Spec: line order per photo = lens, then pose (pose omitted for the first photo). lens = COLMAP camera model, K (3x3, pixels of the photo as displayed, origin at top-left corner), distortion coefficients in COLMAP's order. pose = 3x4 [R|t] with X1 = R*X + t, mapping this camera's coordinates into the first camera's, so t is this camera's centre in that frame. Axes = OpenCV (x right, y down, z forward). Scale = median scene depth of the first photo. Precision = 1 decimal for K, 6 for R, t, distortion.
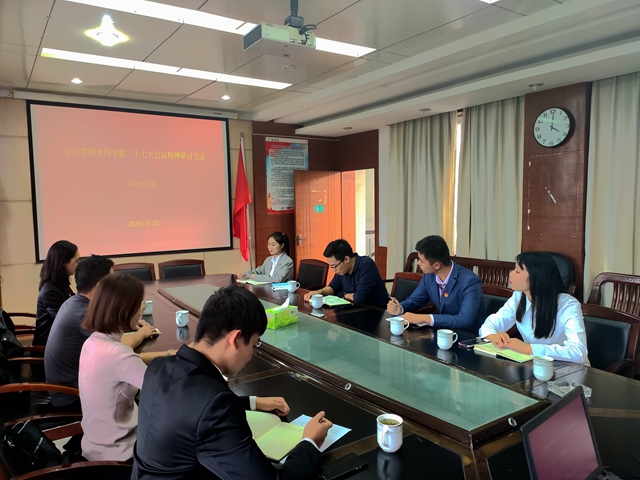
lens RADIAL K [[474.6, 0, 320.0], [0, 474.6, 240.0], [0, 0, 1]] dist [0.091451, -0.138211]
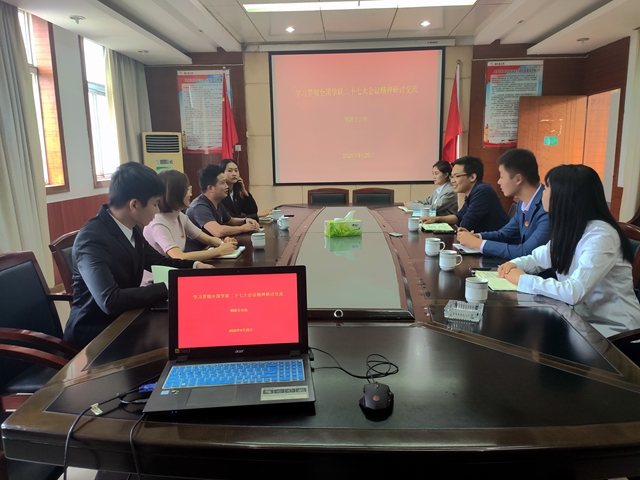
lens RADIAL K [[474.6, 0, 320.0], [0, 474.6, 240.0], [0, 0, 1]] dist [0.091451, -0.138211]
pose [[0.804089, 0.108569, -0.584512, 0.208743], [-0.042269, 0.991136, 0.125949, 0.021812], [0.593005, -0.076568, 0.801550, 0.037326]]
